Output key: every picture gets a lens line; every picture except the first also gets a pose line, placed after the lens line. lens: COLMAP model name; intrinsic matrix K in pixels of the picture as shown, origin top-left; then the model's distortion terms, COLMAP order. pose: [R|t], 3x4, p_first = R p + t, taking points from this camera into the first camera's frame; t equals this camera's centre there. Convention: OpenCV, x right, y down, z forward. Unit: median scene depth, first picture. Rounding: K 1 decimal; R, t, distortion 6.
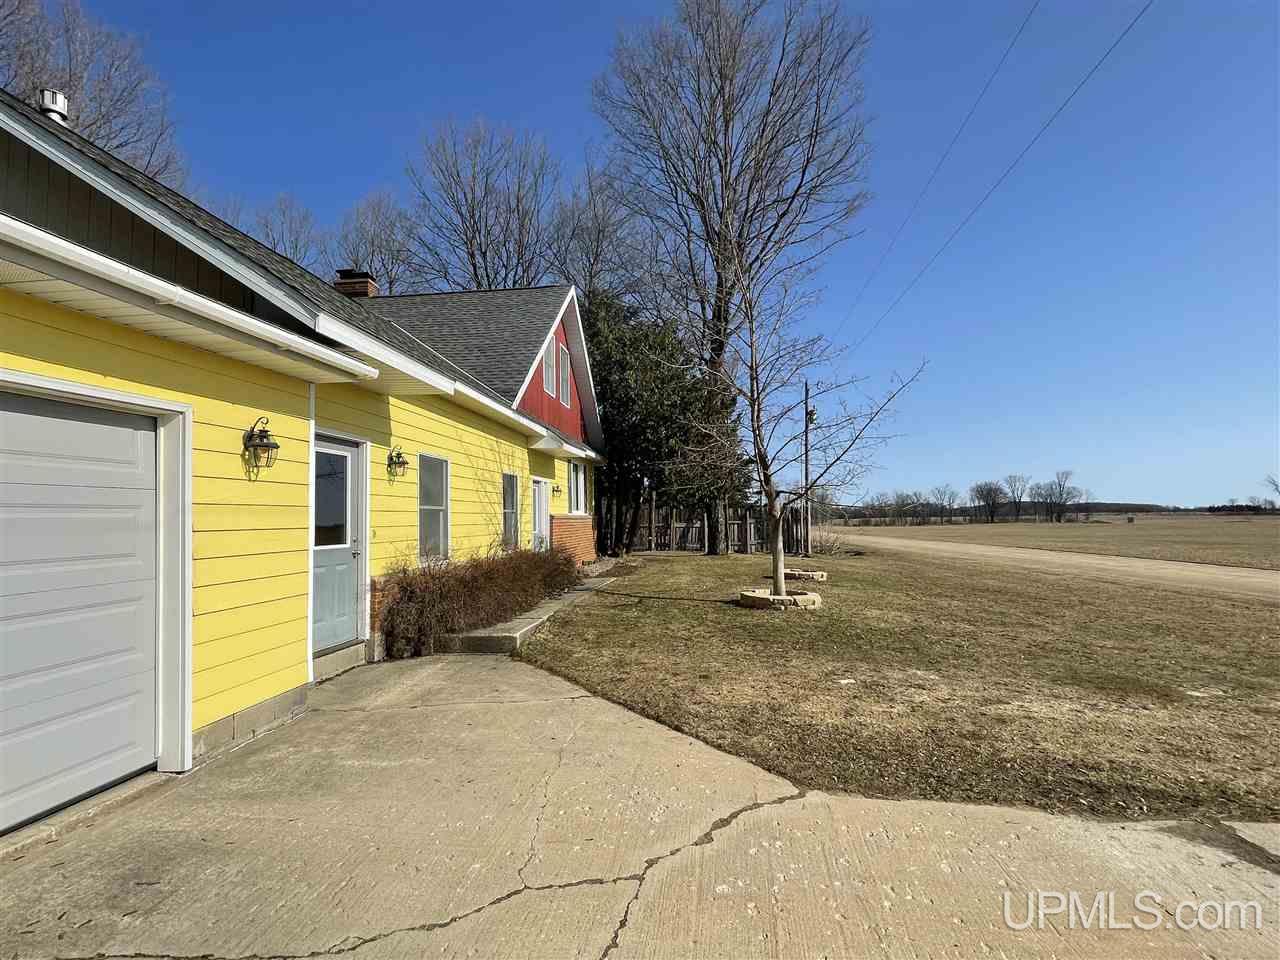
lens RADIAL K [[637.3, 0, 637.2], [0, 637.3, 482.2], [0, 0, 1]] dist [-0.004132, -0.000371]
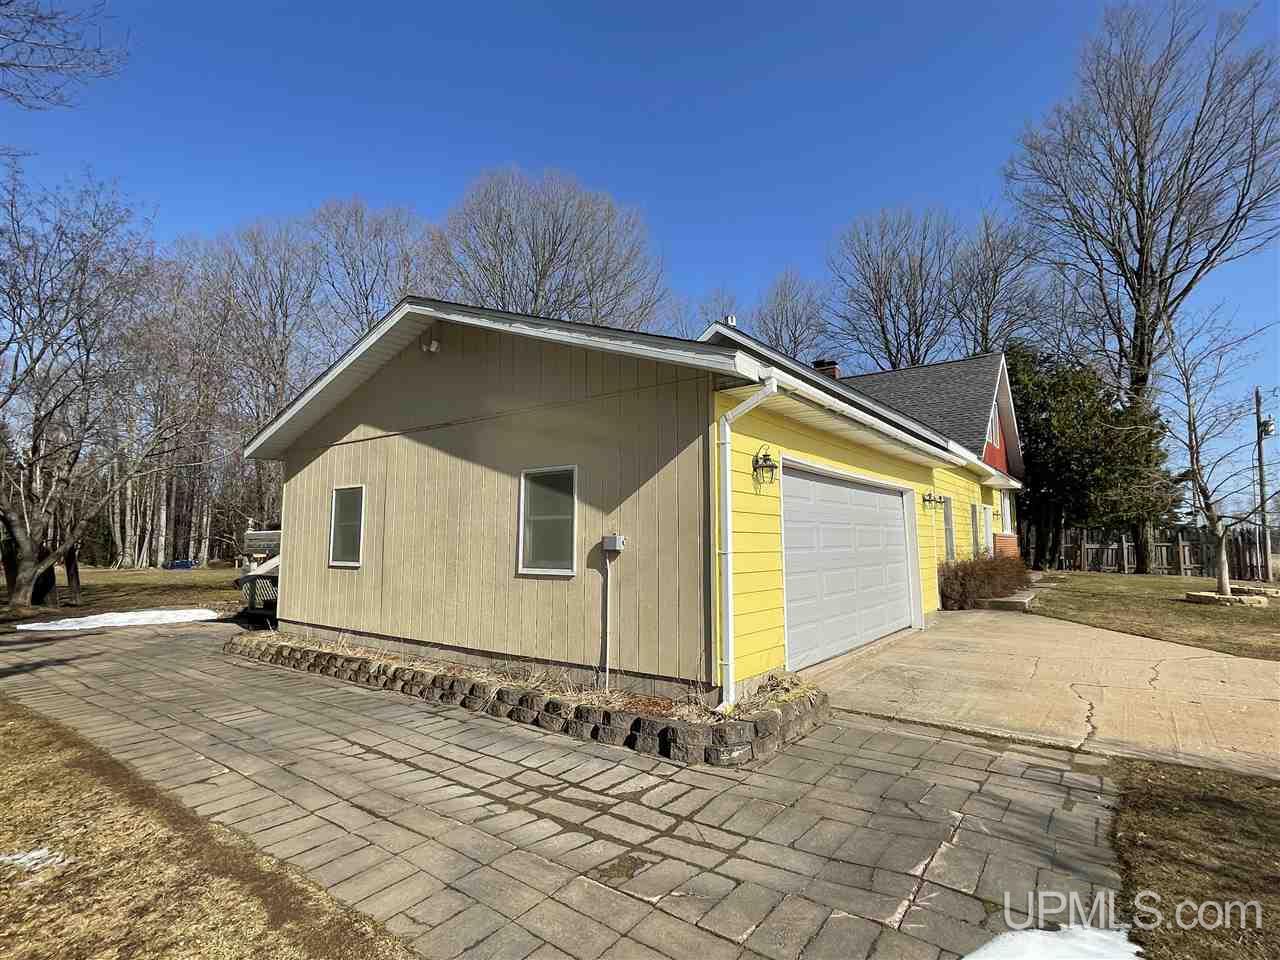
lens RADIAL K [[637.3, 0, 643.5], [0, 637.3, 480.6], [0, 0, 1]] dist [-0.004132, -0.000371]
pose [[0.867900, -0.028825, -0.495902, -0.076596], [0.012328, 0.999257, -0.036507, -0.012801], [0.496587, 0.025571, 0.867611, -0.351123]]
